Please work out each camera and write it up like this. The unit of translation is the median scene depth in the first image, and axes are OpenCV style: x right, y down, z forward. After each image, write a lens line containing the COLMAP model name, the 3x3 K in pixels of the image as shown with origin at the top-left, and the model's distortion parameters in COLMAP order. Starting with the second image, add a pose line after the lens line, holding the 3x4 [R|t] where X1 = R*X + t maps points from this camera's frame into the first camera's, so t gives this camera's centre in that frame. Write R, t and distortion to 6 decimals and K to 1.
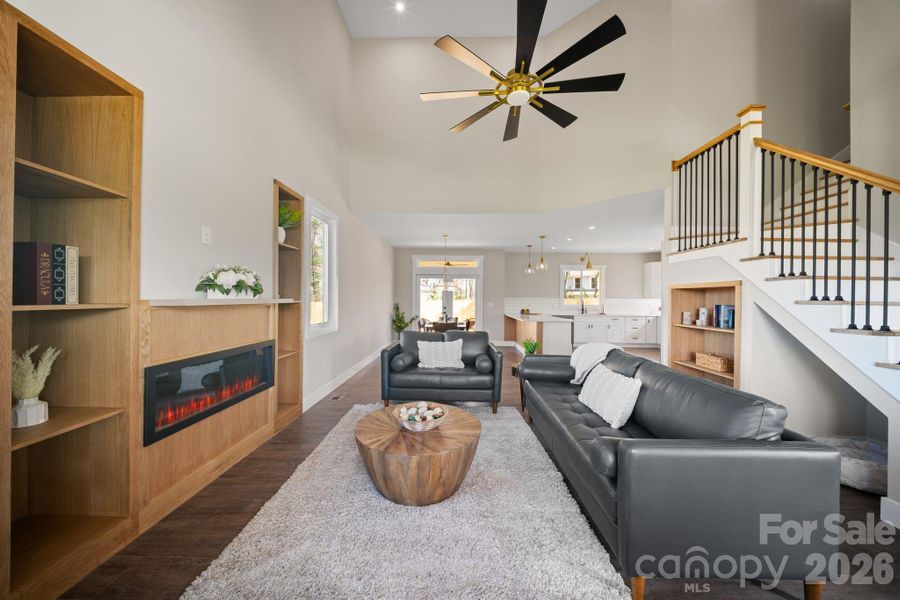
lens RADIAL K [[316.2, 0, 450.0], [0, 316.2, 300.0], [0, 0, 1]] dist [-0.000001, -0.000001]
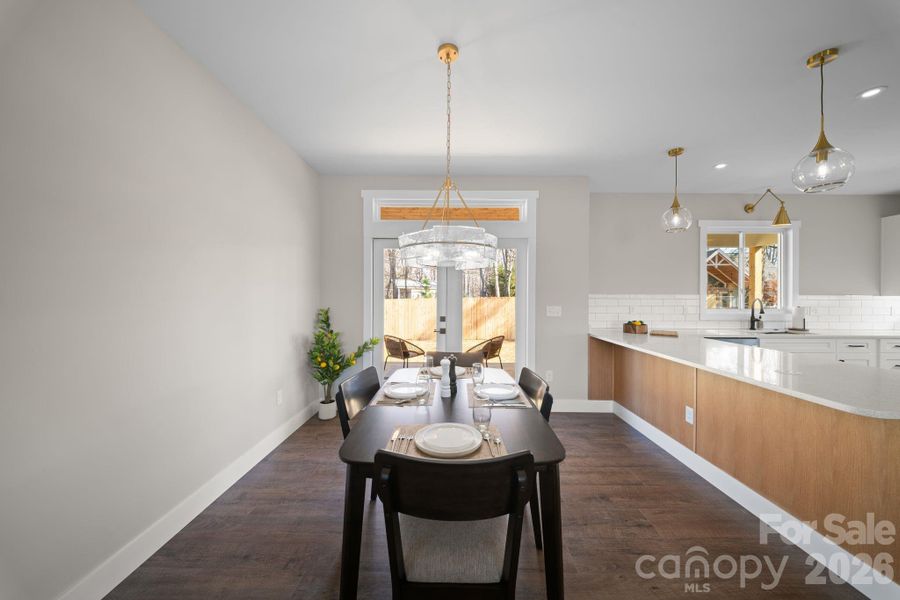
lens RADIAL K [[316.2, 0, 450.0], [0, 316.2, 300.0], [0, 0, 1]] dist [-0.000001, -0.000001]
pose [[0.999808, -0.004119, 0.019170, -0.014856], [0.003974, 0.999963, 0.007599, -0.003165], [-0.019200, -0.007521, 0.999787, 0.591067]]
